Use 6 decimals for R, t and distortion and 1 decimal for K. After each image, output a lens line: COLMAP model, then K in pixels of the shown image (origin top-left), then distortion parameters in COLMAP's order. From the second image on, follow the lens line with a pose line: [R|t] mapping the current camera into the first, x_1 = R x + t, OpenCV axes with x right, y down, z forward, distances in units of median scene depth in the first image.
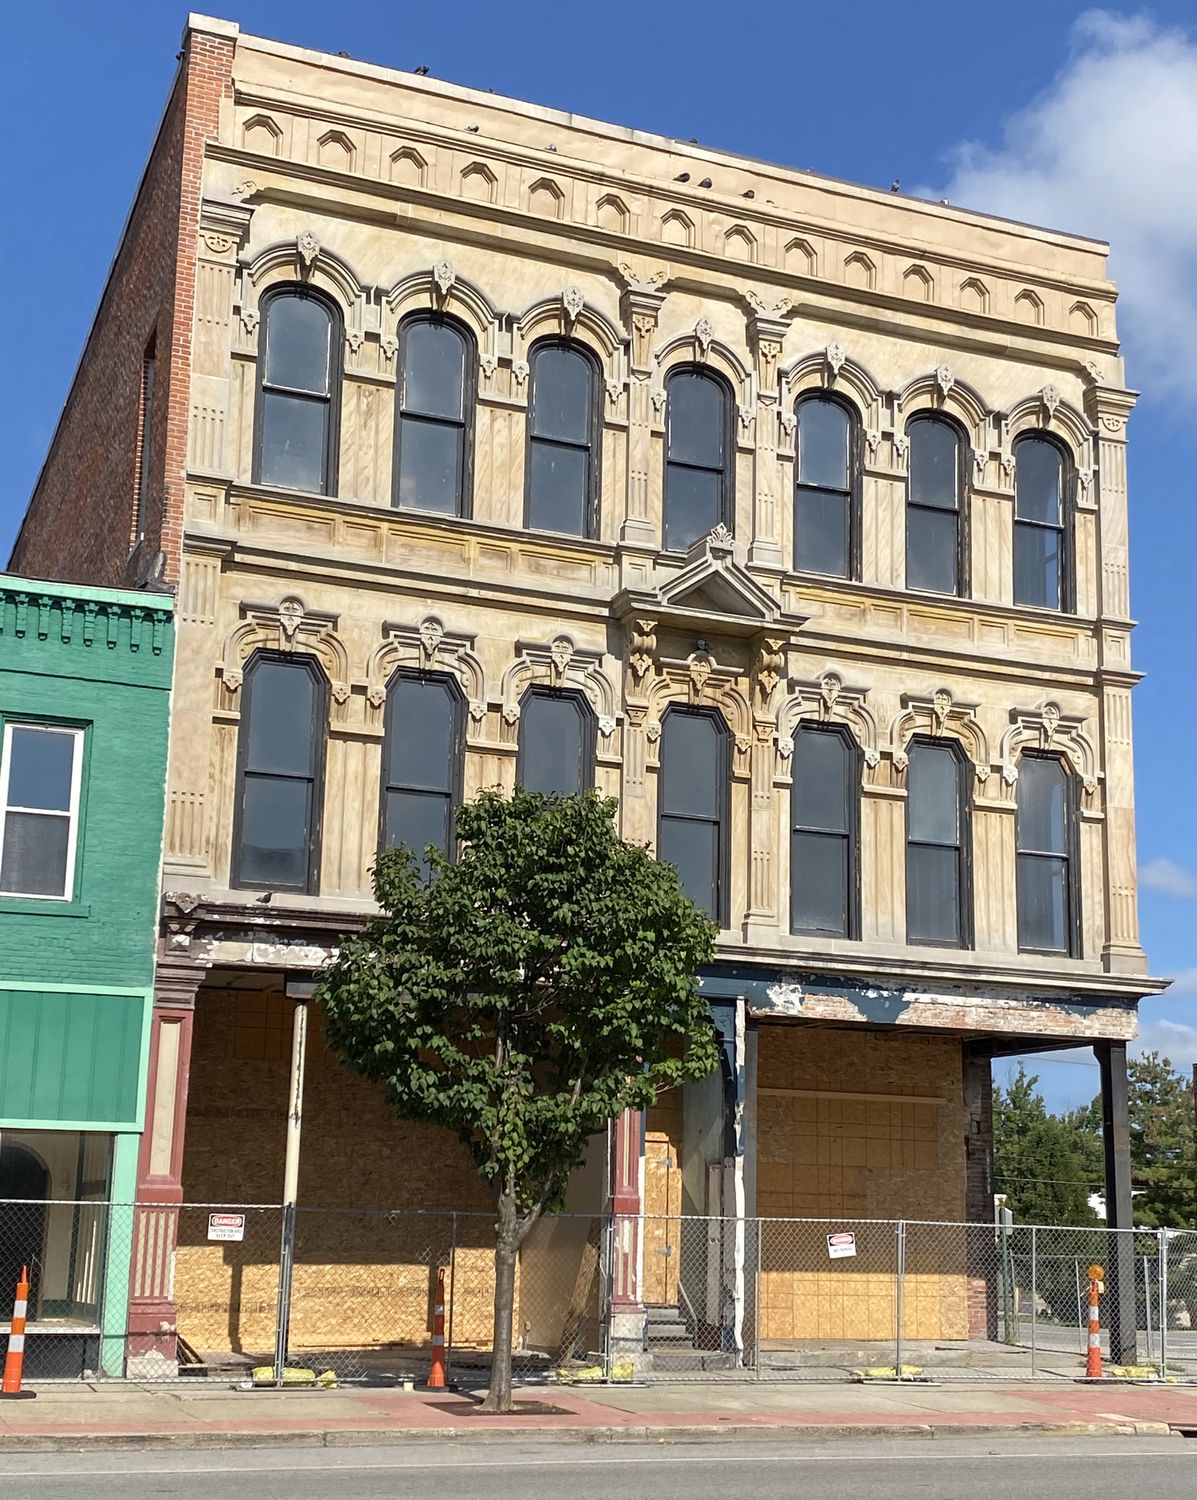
lens RADIAL K [[2111.0, 0, 651.1], [0, 2111.0, 813.4], [0, 0, 1]] dist [0.108131, 0.000000]
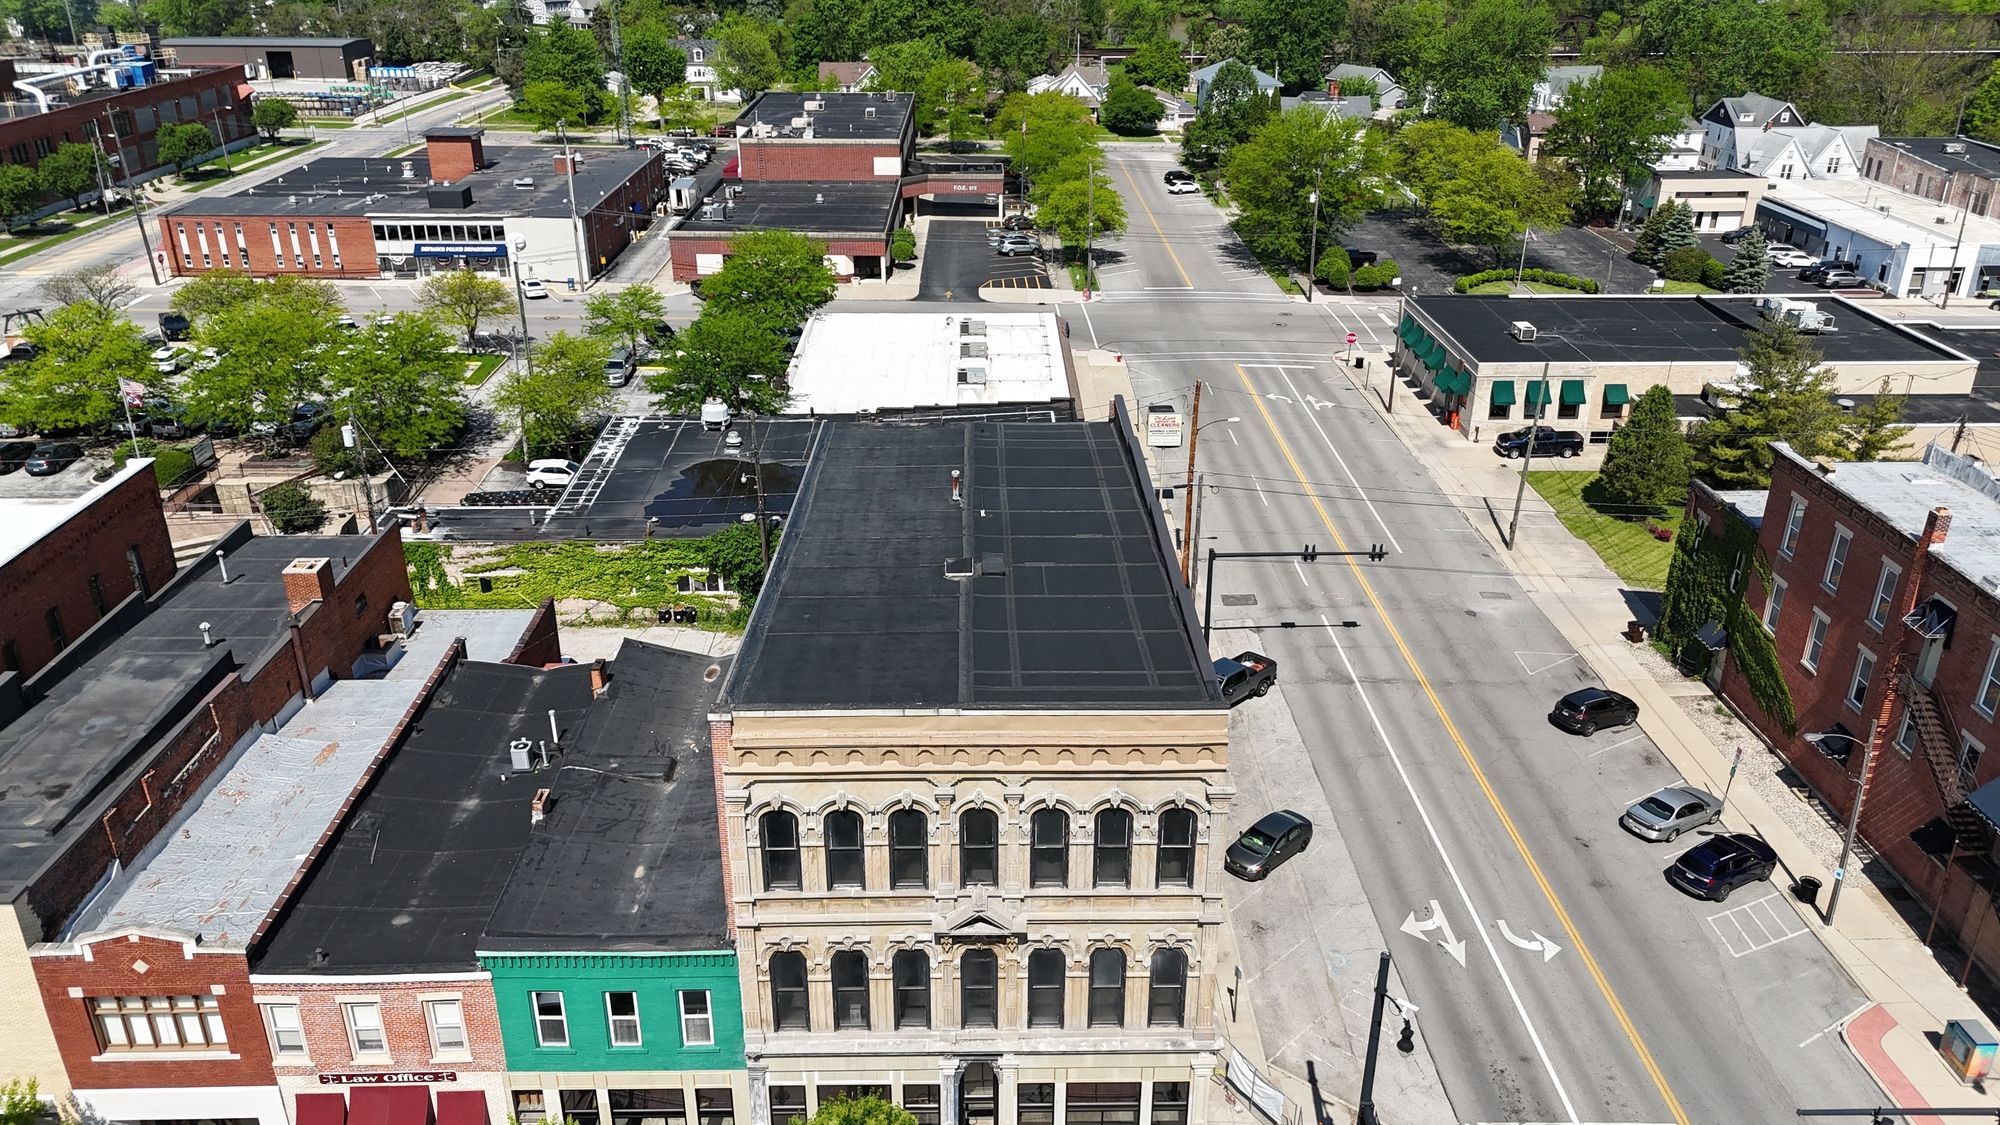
lens RADIAL K [[1471.1, 0, 997.8], [0, 1471.1, 556.3], [0, 0, 1]] dist [0.075731, -0.075744]
pose [[0.921989, 0.145640, -0.358782, 0.522911], [0.091767, 0.817989, 0.567867, -1.238012], [0.376184, -0.556492, 0.740812, 0.103440]]
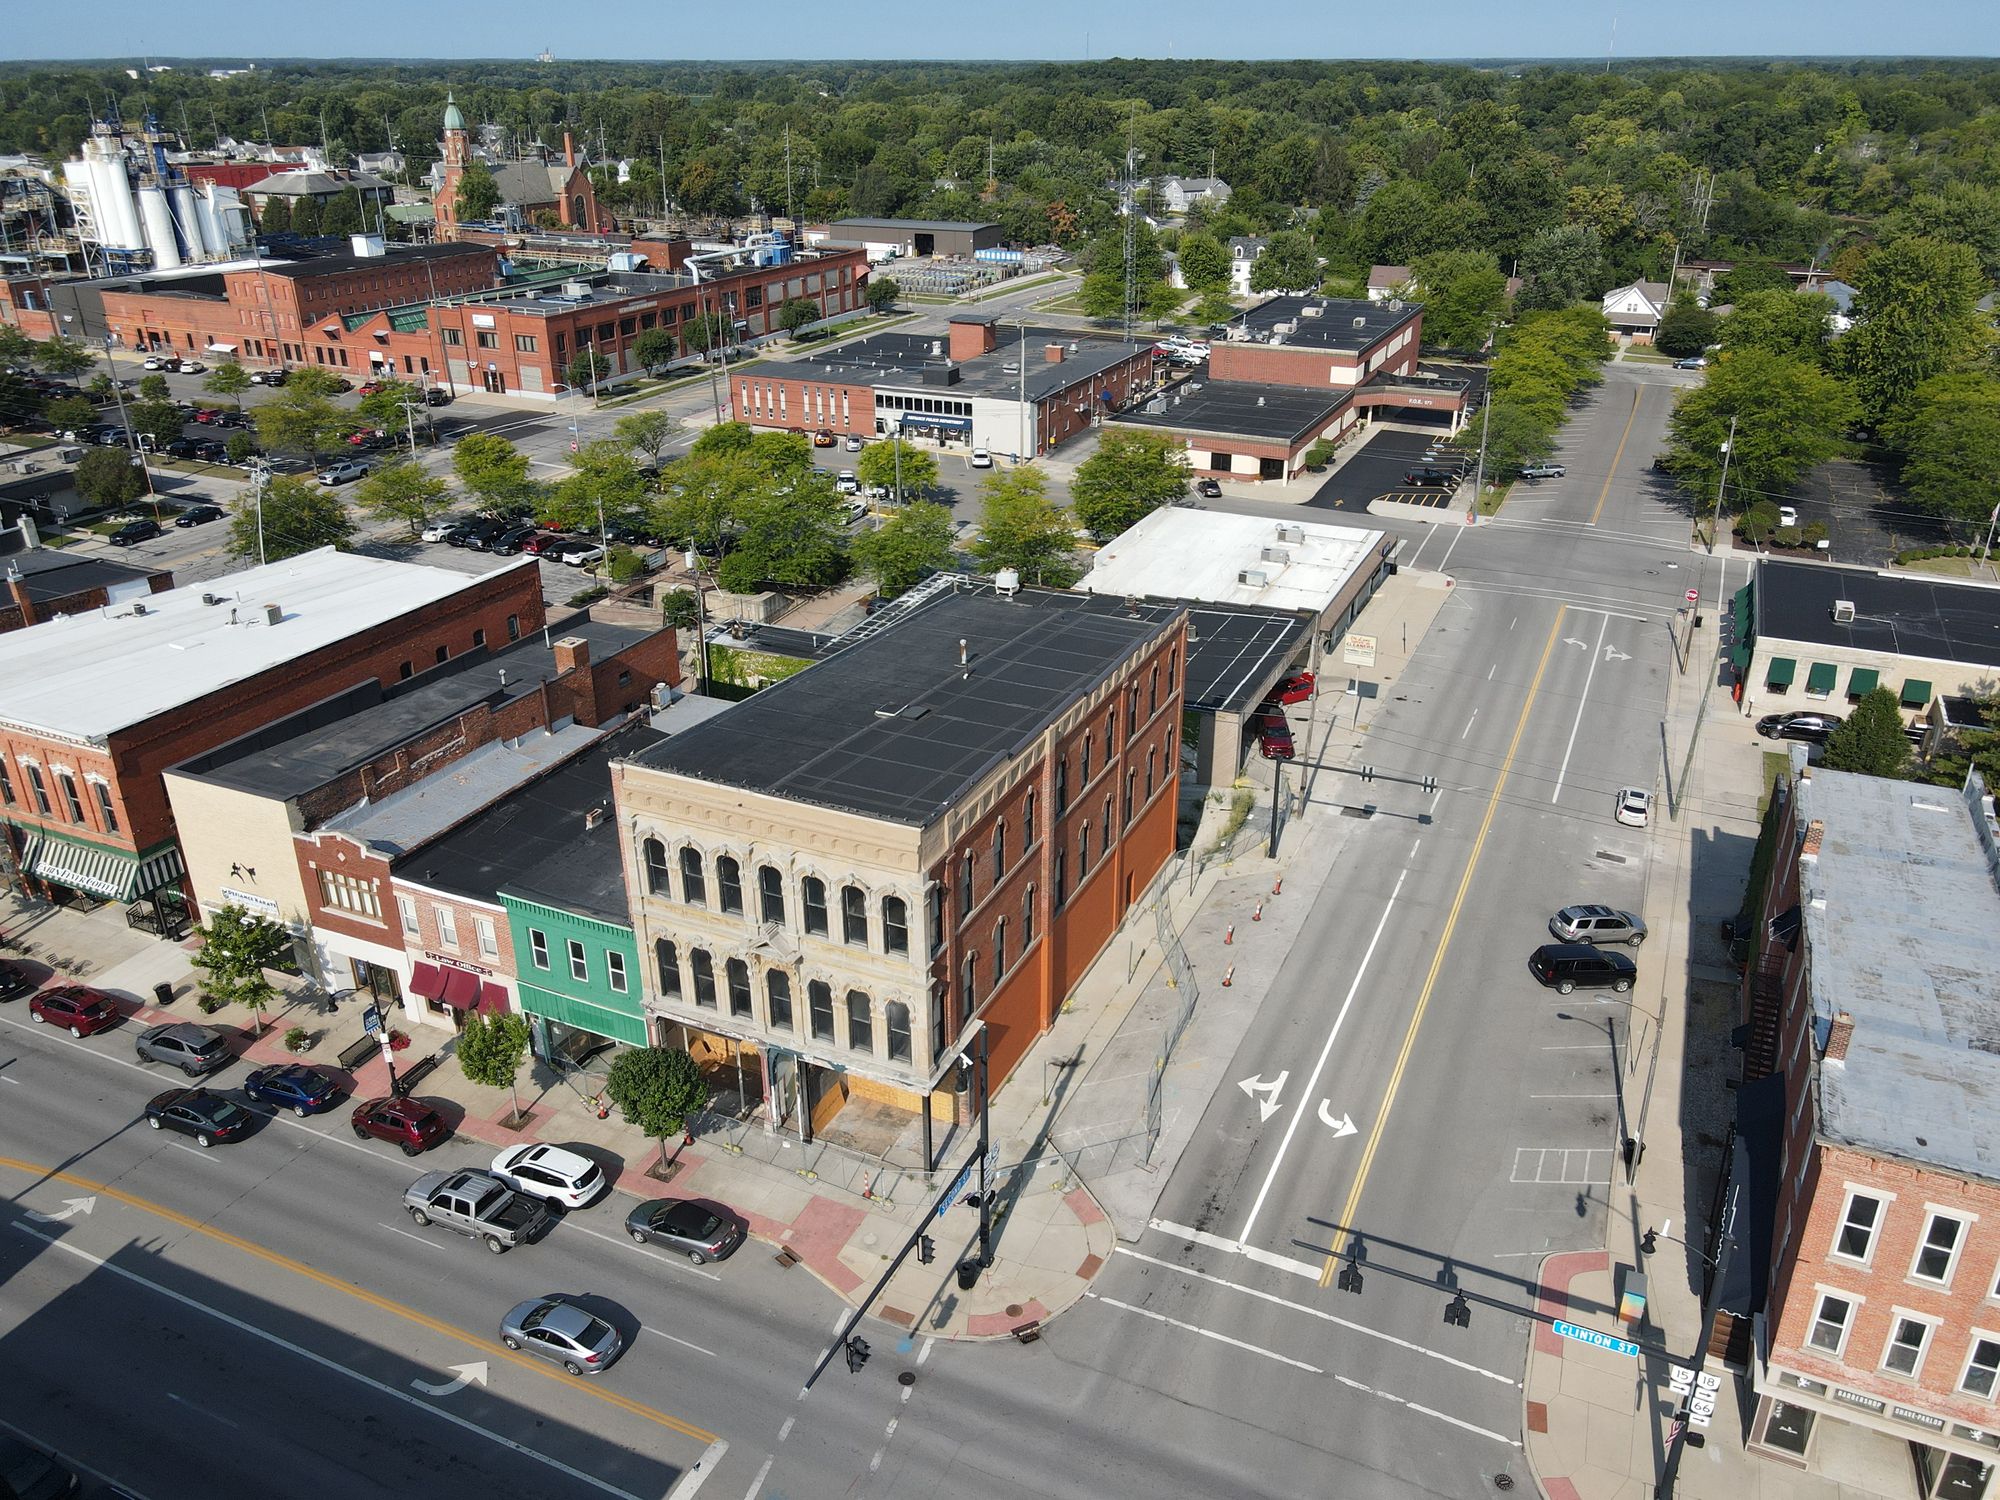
lens RADIAL K [[1494.1, 0, 1011.0], [0, 1494.1, 757.1], [0, 0, 1]] dist [-0.002497, 0.026669]
pose [[0.669085, 0.299445, -0.680190, 1.612241], [0.162728, 0.833997, 0.527228, -1.382522], [0.725152, -0.463446, 0.509286, 0.285637]]
